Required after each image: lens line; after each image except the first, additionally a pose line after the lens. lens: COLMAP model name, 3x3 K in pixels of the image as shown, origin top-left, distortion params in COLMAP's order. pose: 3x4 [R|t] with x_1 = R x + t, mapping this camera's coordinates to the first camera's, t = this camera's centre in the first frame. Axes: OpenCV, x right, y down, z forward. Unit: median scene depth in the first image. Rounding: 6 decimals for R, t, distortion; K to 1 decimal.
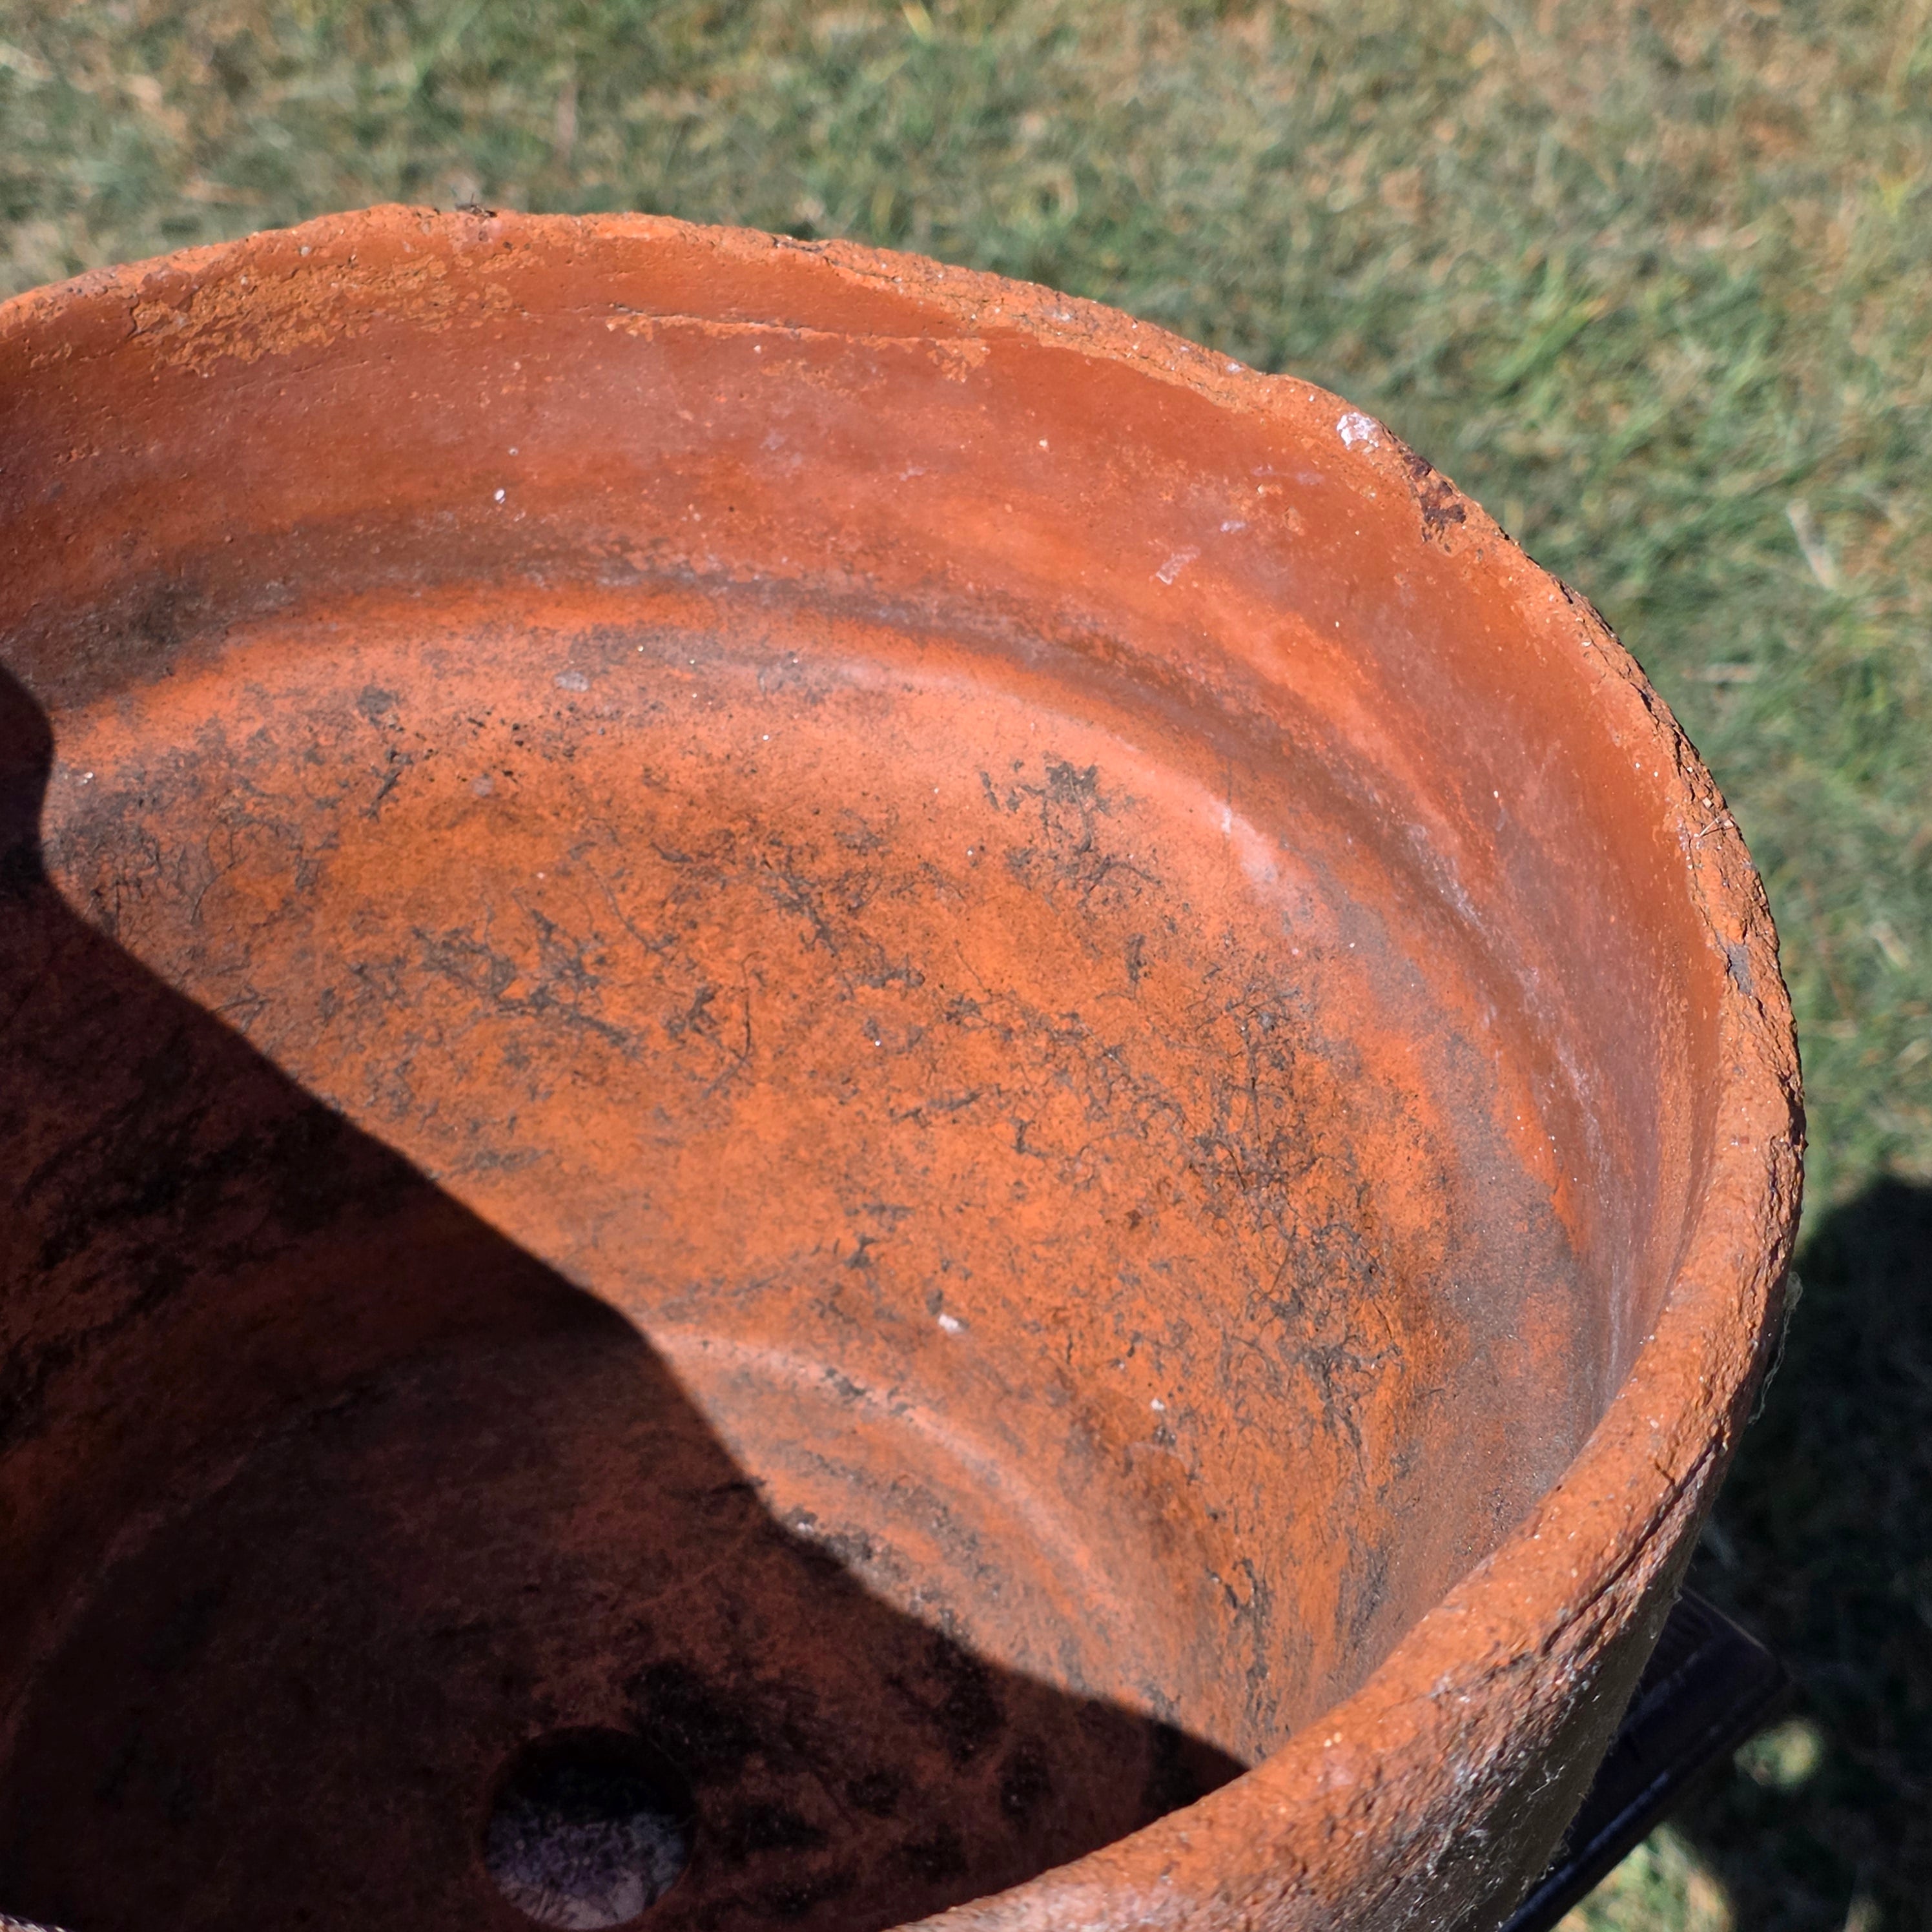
lens RADIAL K [[3336.8, 0, 1049.1], [0, 3336.8, 924.6], [0, 0, 1]] dist [0.184590, -1.124989]
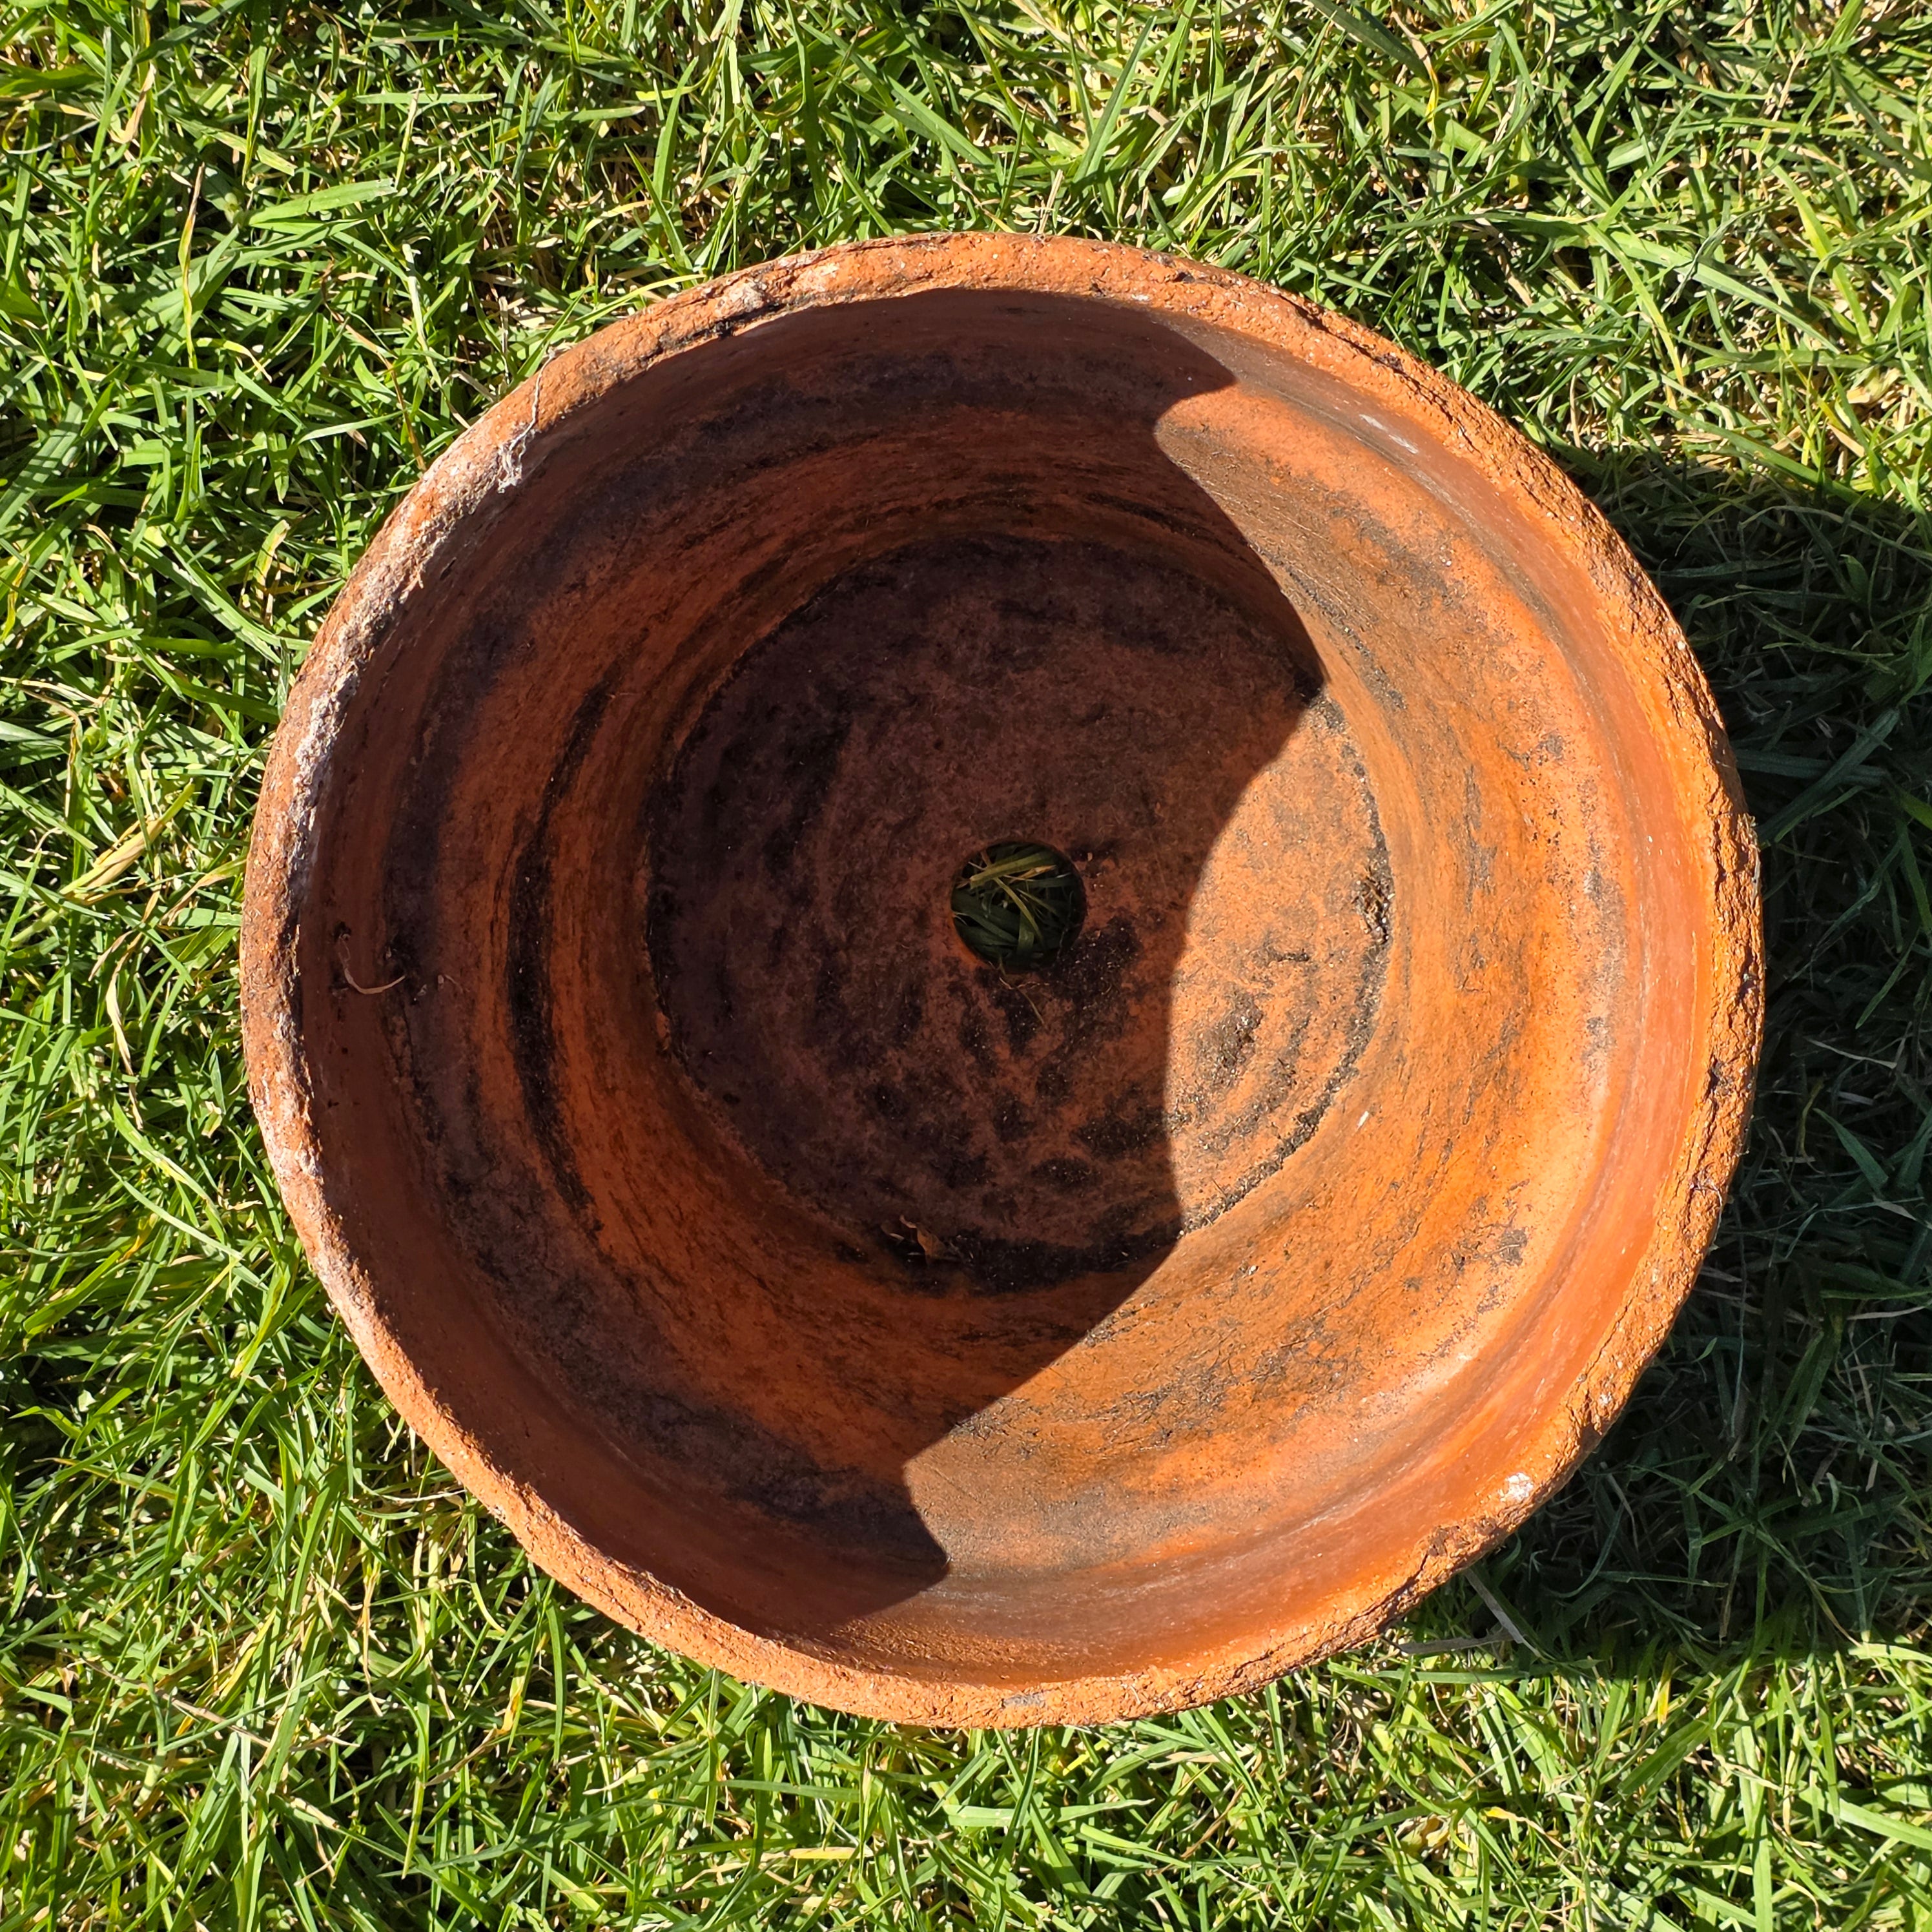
lens RADIAL K [[3329.9, 0, 954.2], [0, 3329.9, 952.3], [0, 0, 1]] dist [0.163885, -0.774879]
pose [[0.039591, 0.999052, 0.018073, -0.142355], [-0.701592, 0.014915, 0.712423, -0.829361], [0.711478, -0.040886, 0.701518, -0.139388]]
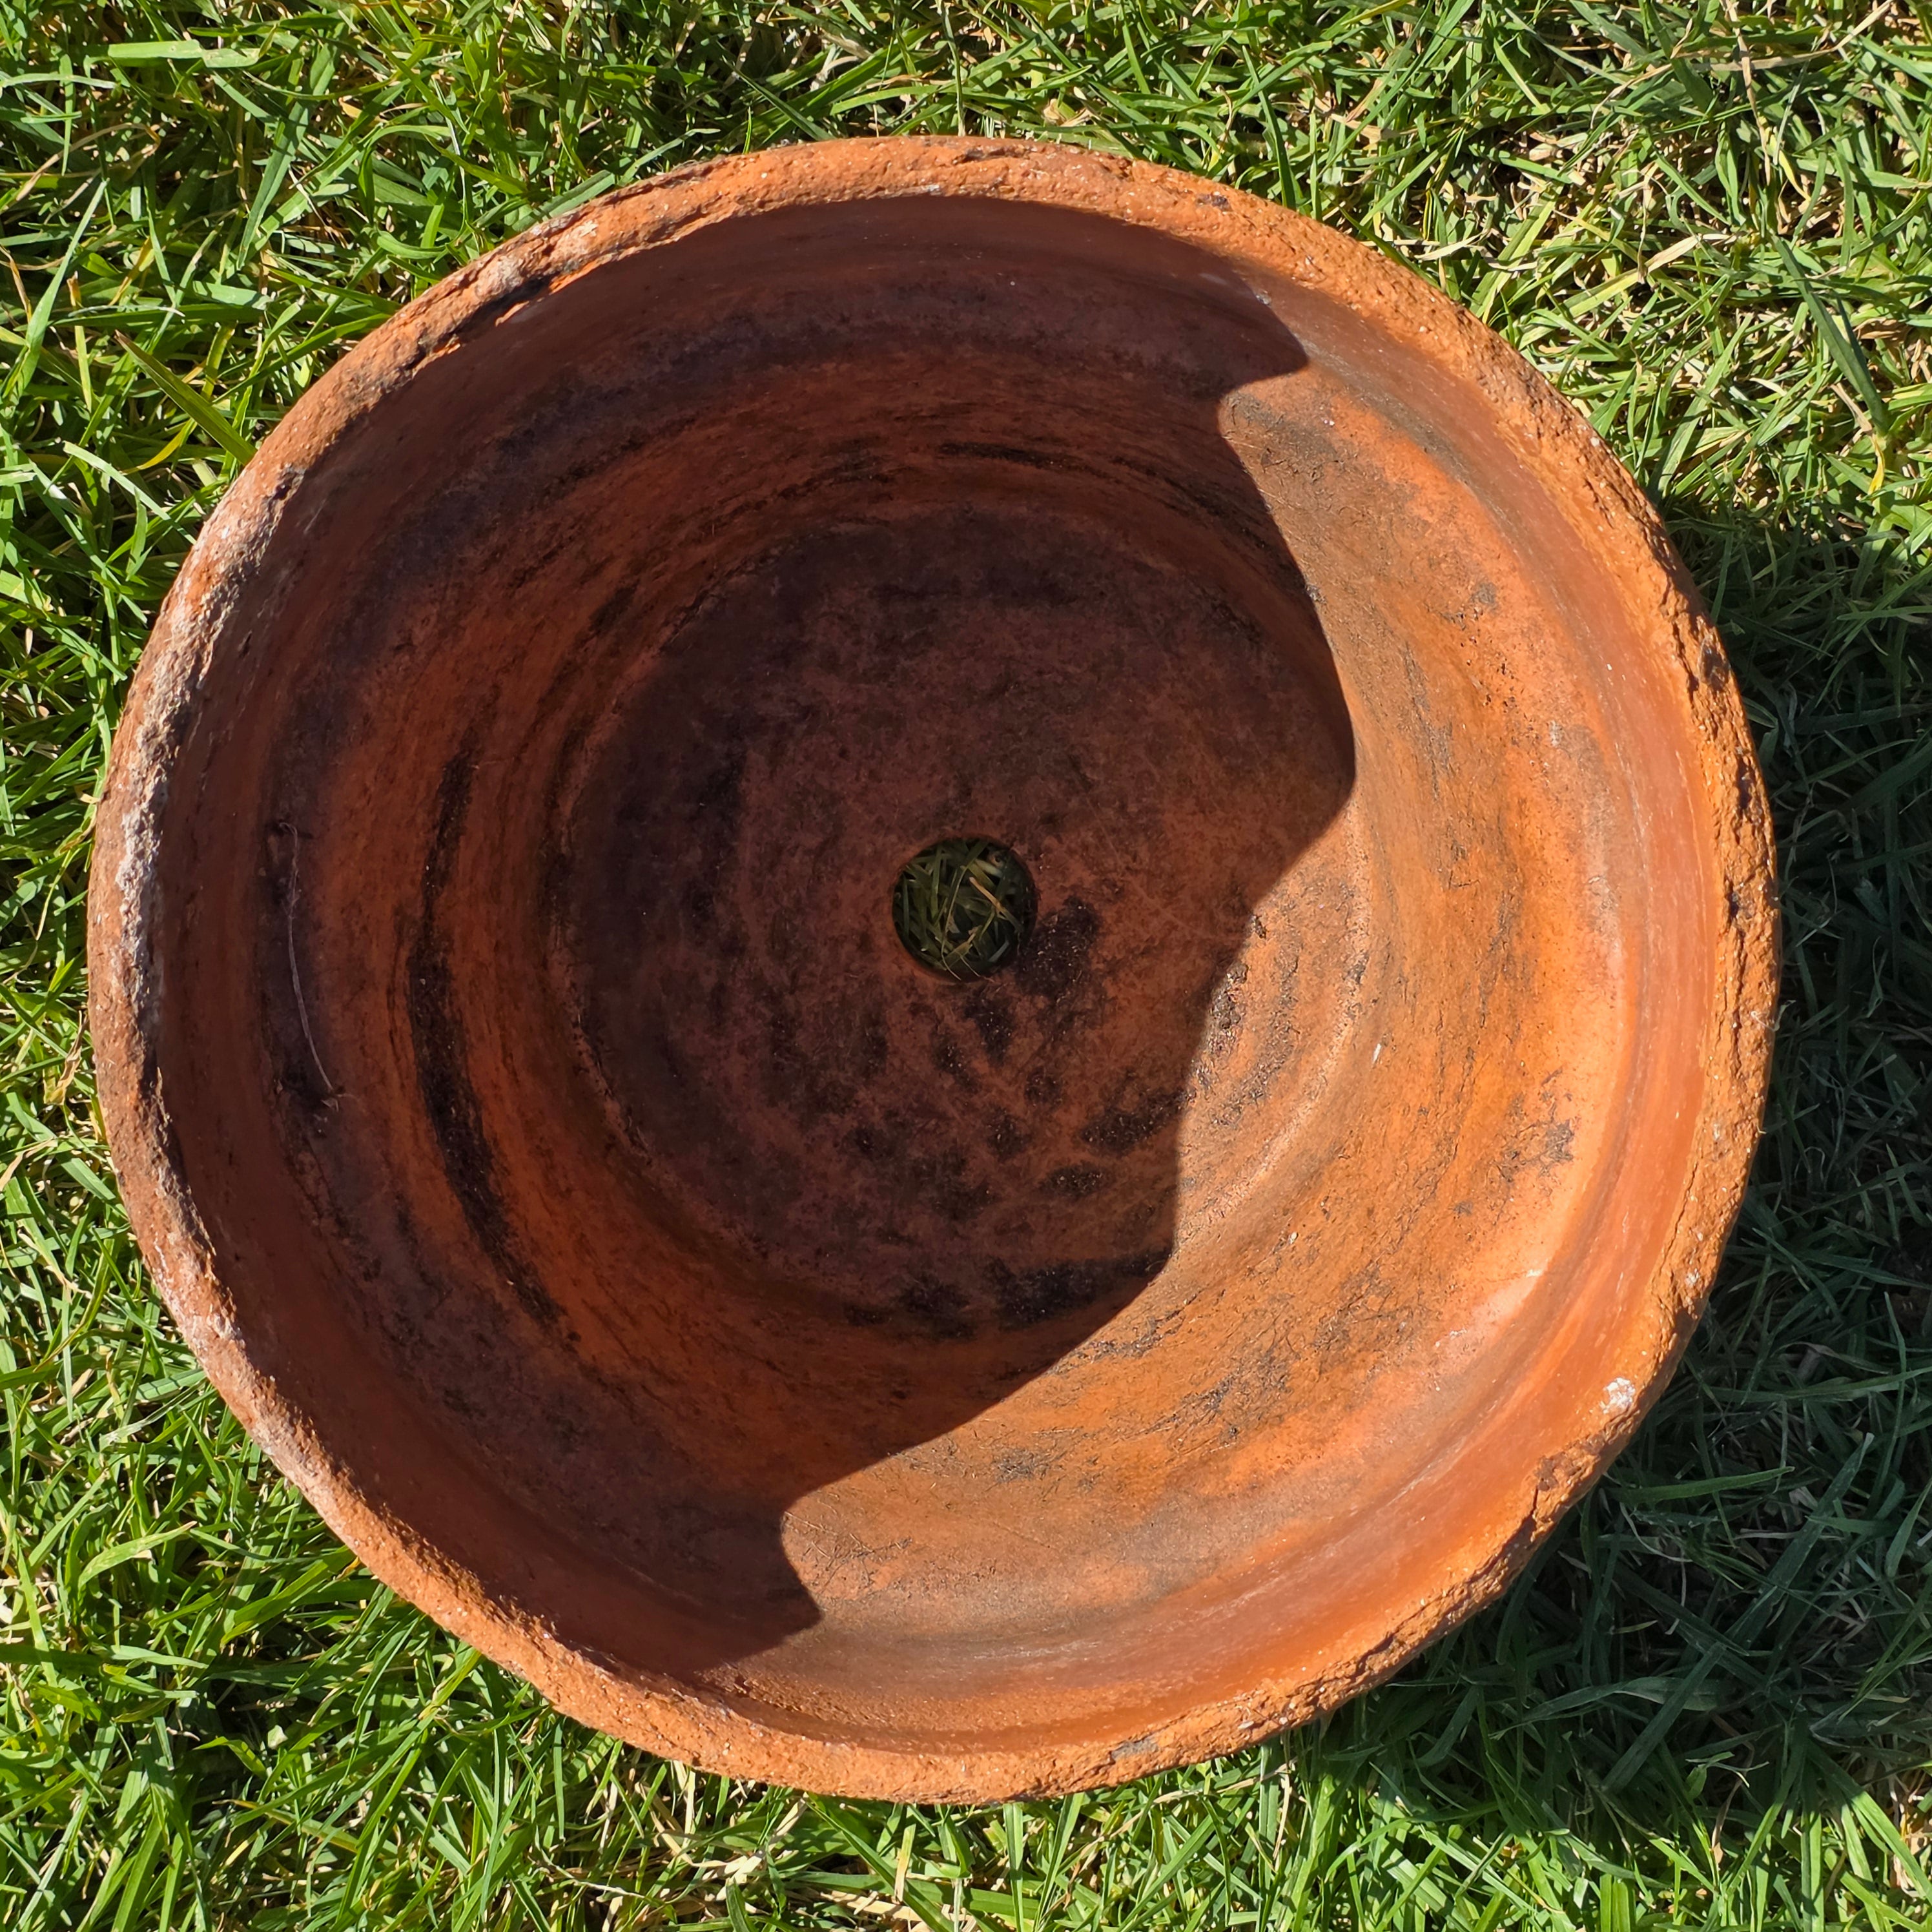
lens RADIAL K [[3336.8, 0, 1049.1], [0, 3336.8, 924.6], [0, 0, 1]] dist [0.184590, -1.124989]
pose [[0.246031, 0.969134, -0.015728, -0.095670], [-0.697247, 0.188233, 0.691676, -0.760312], [0.673287, -0.159208, 0.722037, -0.040306]]
